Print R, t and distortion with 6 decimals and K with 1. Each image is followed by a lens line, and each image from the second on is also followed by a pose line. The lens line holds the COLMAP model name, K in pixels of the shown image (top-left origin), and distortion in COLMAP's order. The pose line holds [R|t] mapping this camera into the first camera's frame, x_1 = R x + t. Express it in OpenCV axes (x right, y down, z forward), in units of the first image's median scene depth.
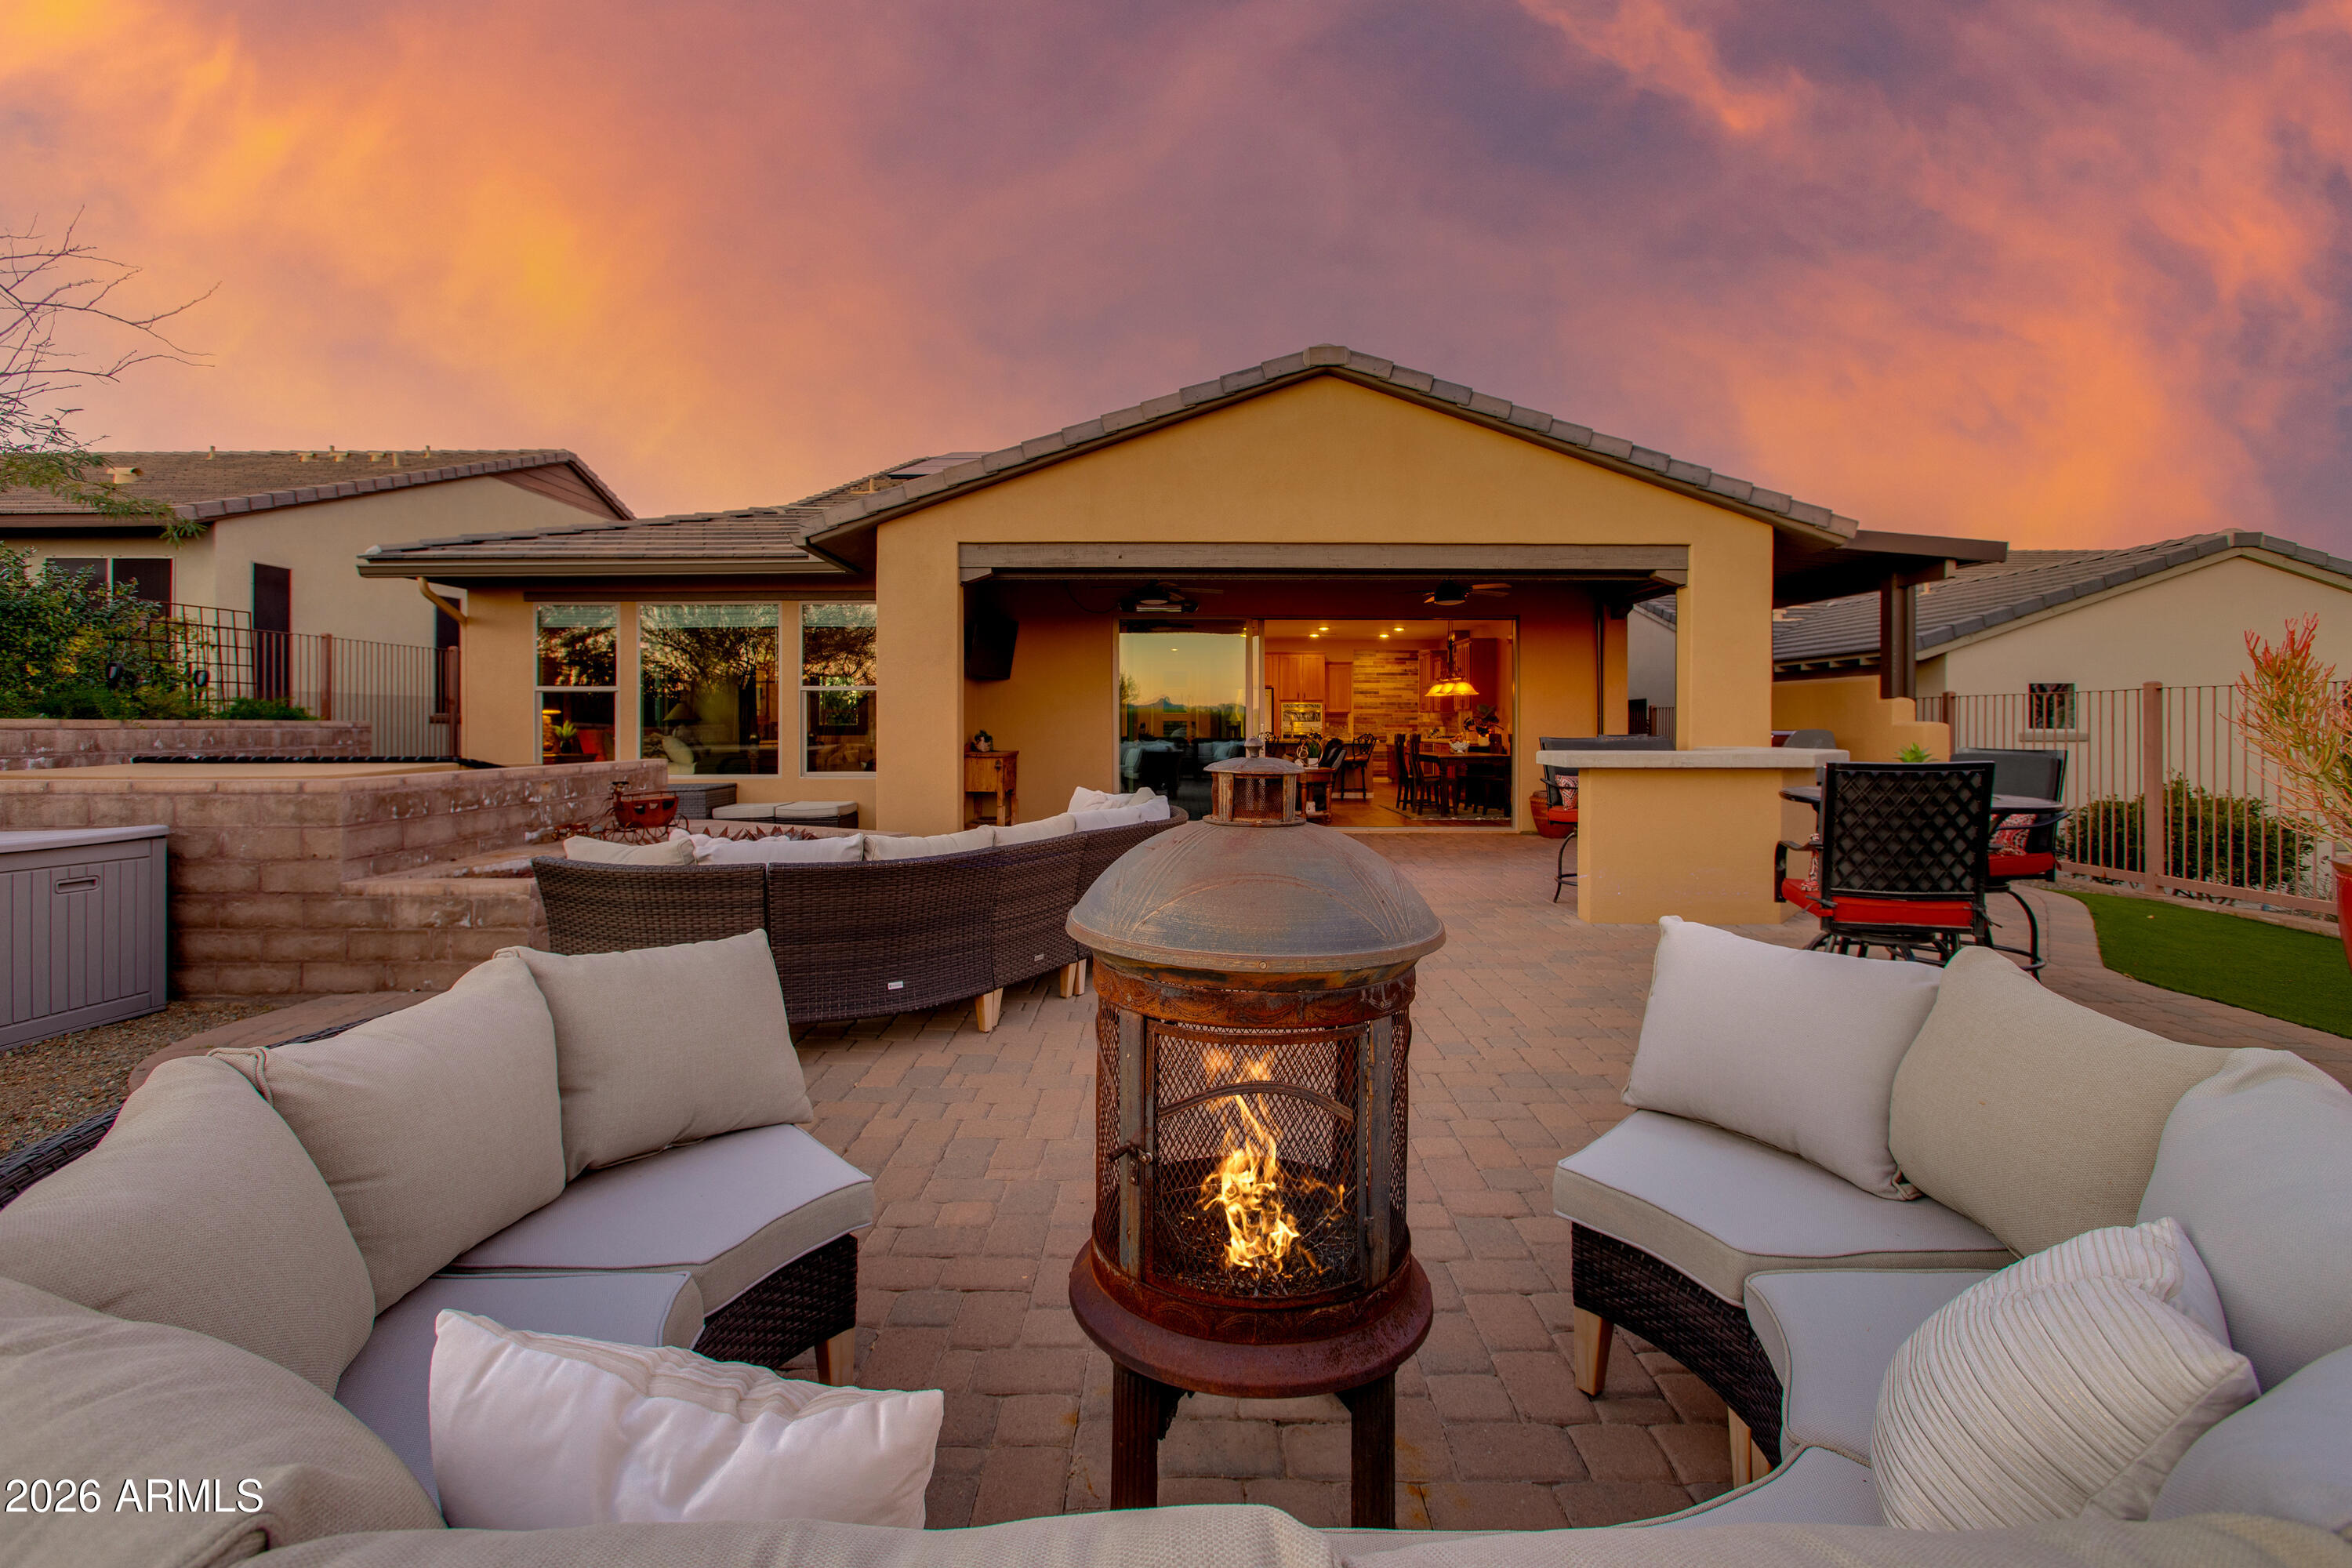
lens RADIAL K [[1055.3, 0, 1153.0], [0, 1055.3, 730.1], [0, 0, 1]] dist [0.000566, 0.004406]
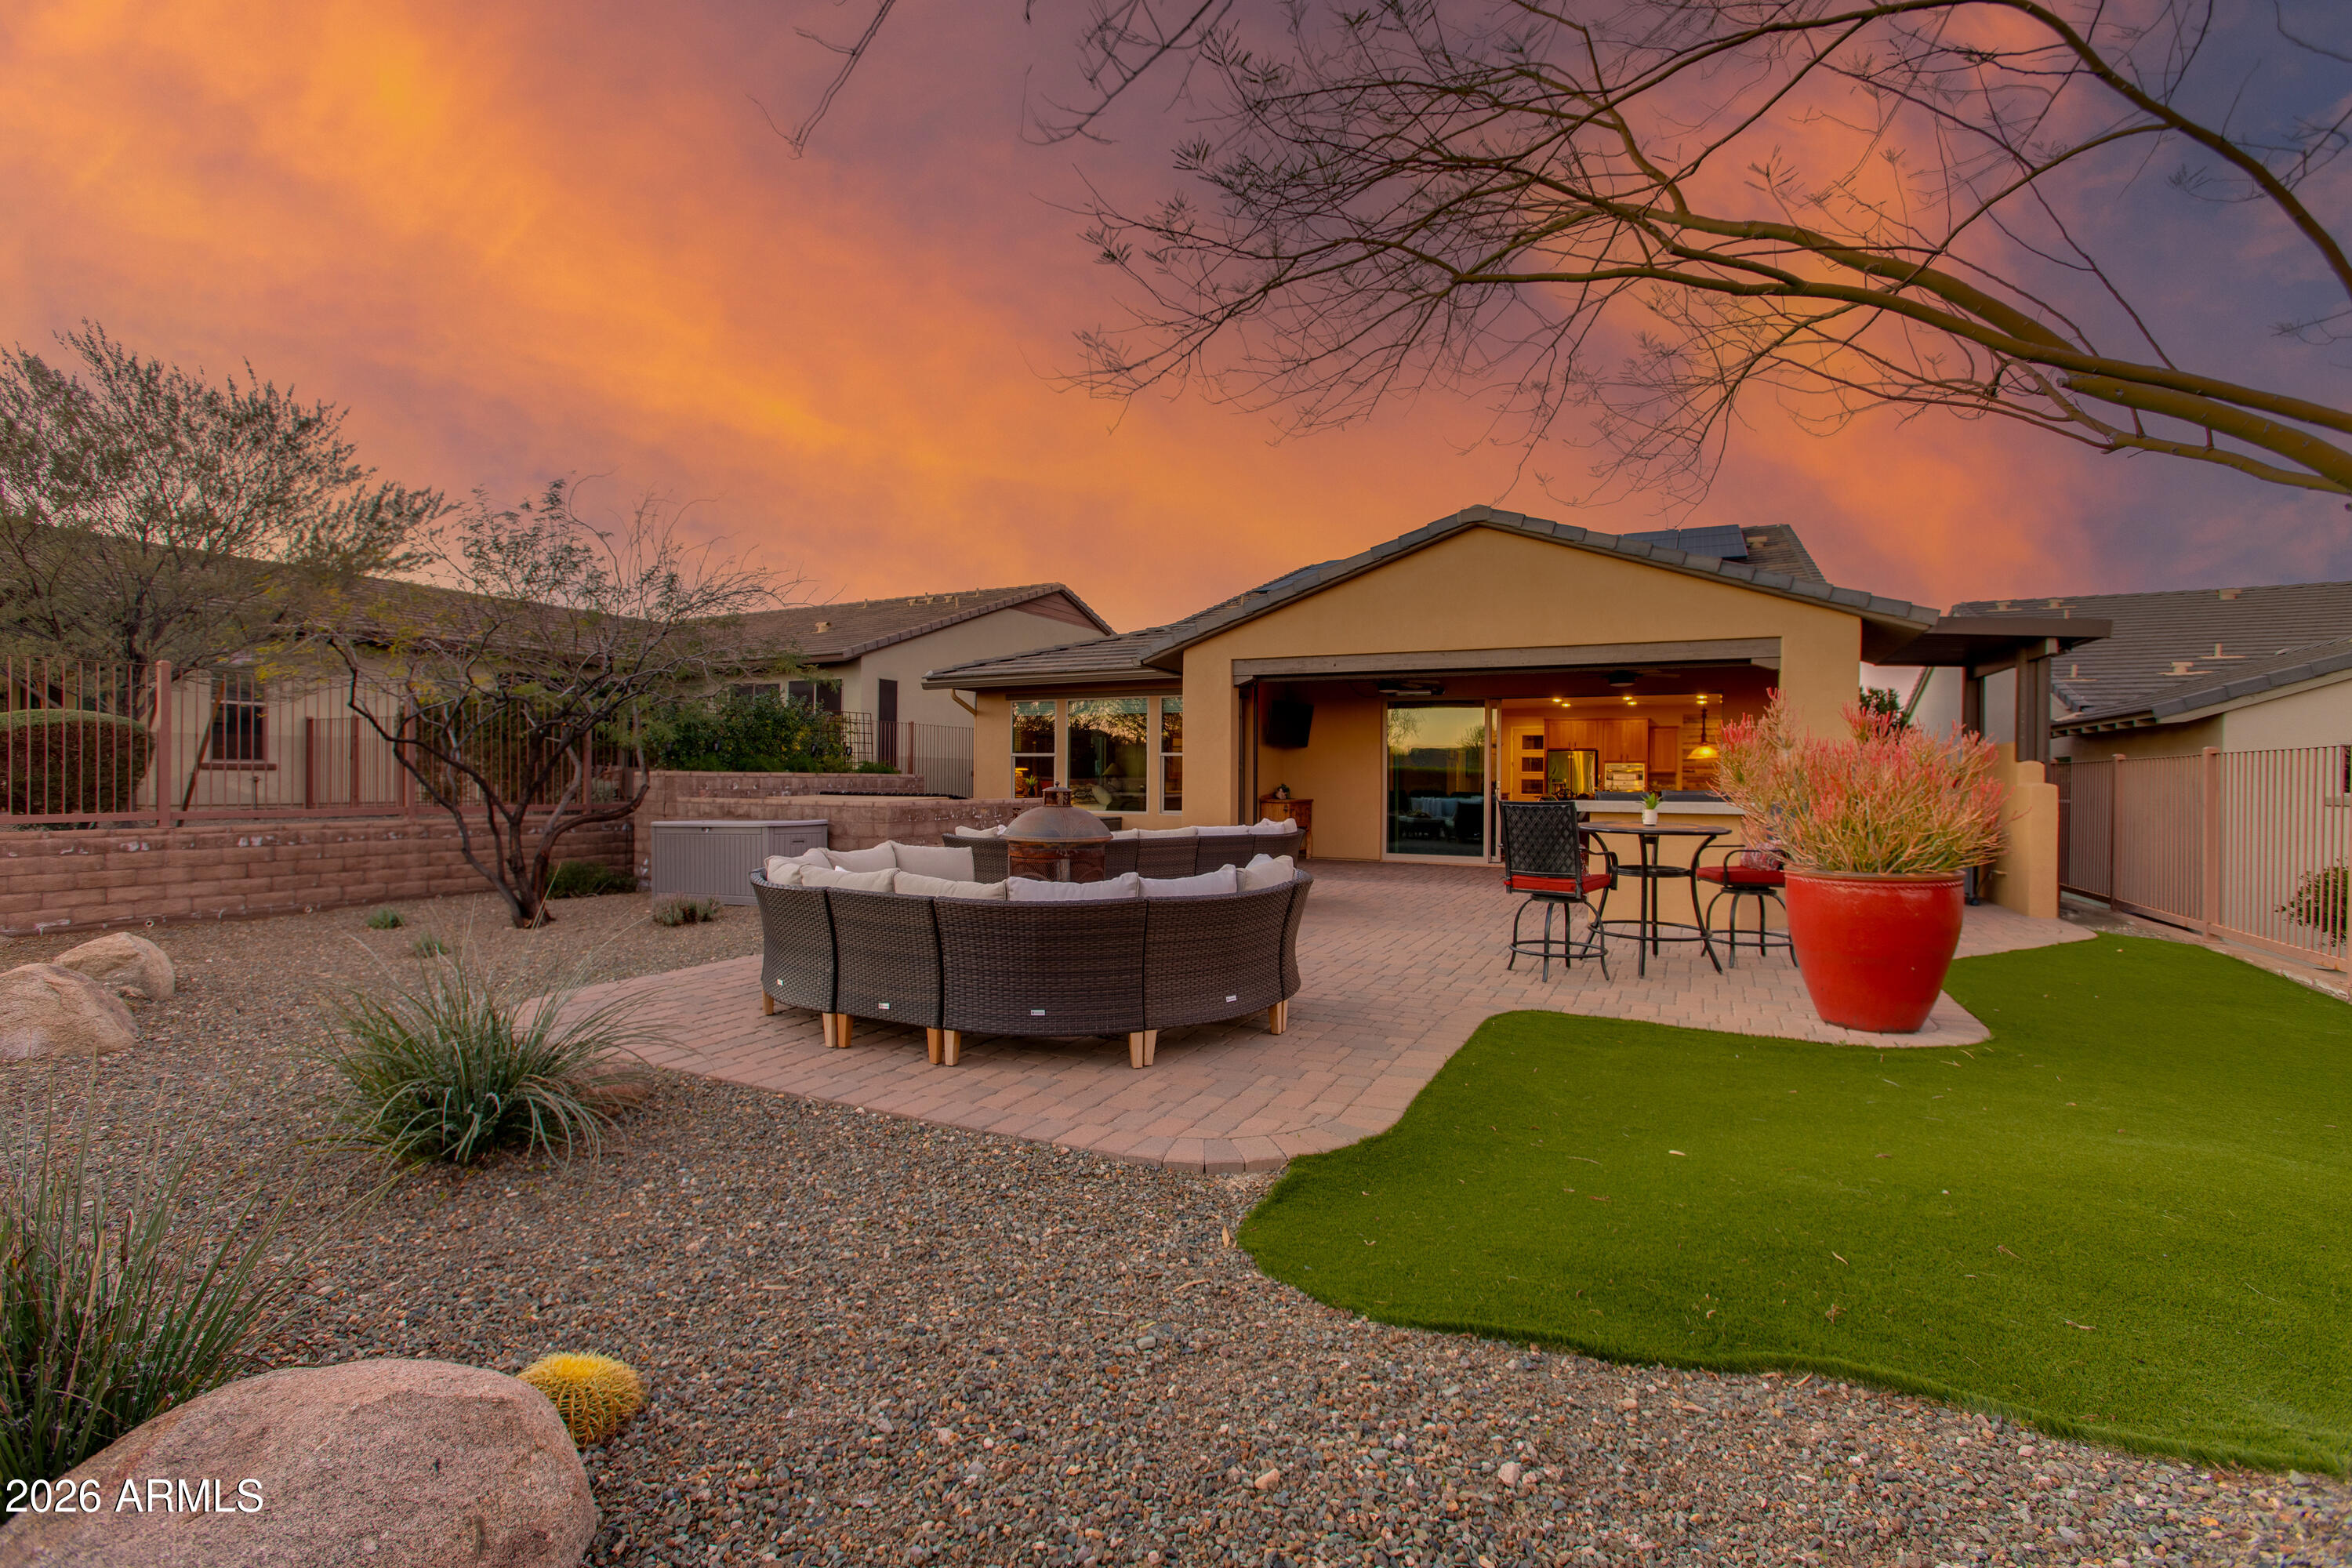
lens RADIAL K [[1055.3, 0, 1178.4], [0, 1055.3, 786.2], [0, 0, 1]] dist [0.000566, 0.004406]
pose [[0.900558, 0.011133, -0.434594, 0.360103], [-0.011199, 0.999934, 0.002408, 0.001825], [0.434592, 0.002698, 0.900623, -0.351761]]
